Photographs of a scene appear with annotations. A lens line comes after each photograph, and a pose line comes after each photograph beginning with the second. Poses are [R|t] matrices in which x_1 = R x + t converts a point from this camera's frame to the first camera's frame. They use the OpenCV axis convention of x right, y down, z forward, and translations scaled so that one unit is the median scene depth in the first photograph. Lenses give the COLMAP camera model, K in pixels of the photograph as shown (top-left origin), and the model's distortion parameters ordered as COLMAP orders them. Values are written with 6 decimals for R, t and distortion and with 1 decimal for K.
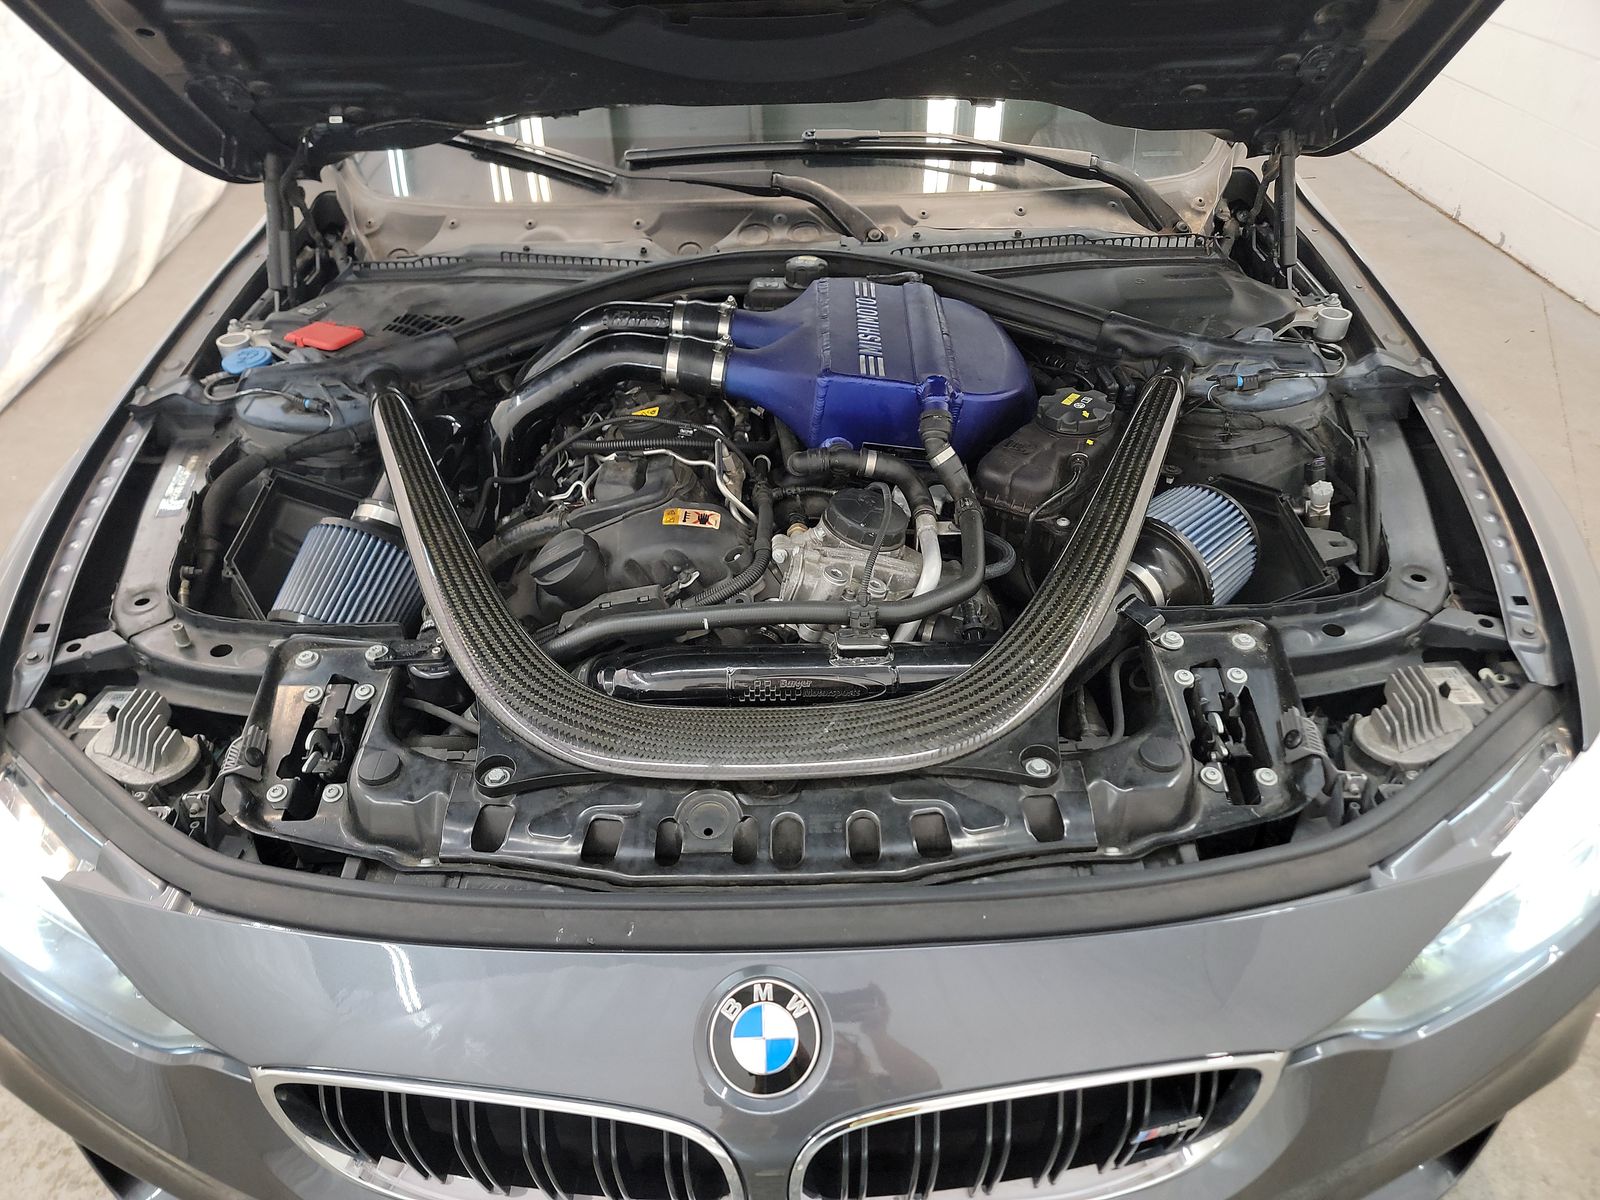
lens RADIAL K [[1158.4, 0, 803.6], [0, 1158.4, 606.4], [0, 0, 1]] dist [0.047881, -0.040444]
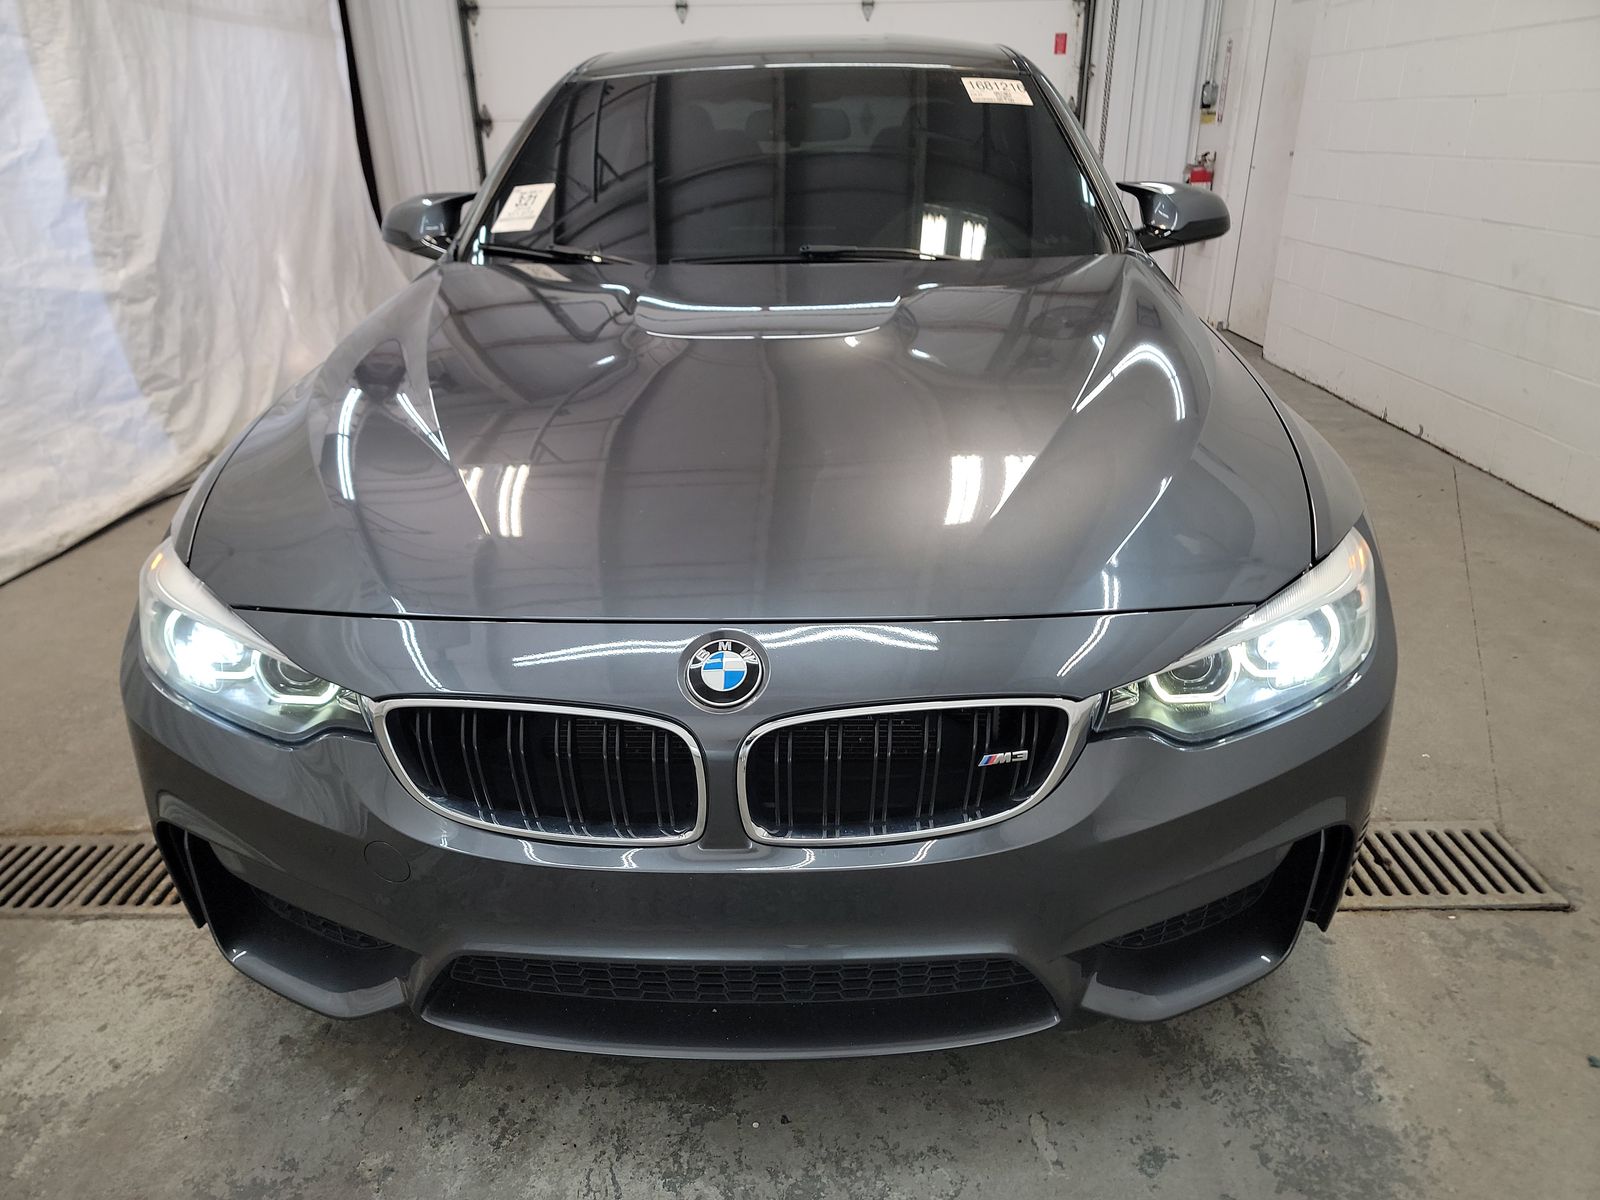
lens RADIAL K [[1158.4, 0, 802.2], [0, 1158.4, 590.5], [0, 0, 1]] dist [0.047881, -0.040444]
pose [[0.999688, 0.012090, -0.021851, 0.056073], [-0.016849, 0.972375, -0.232814, 0.356571], [0.018433, 0.233109, 0.972276, -0.263193]]
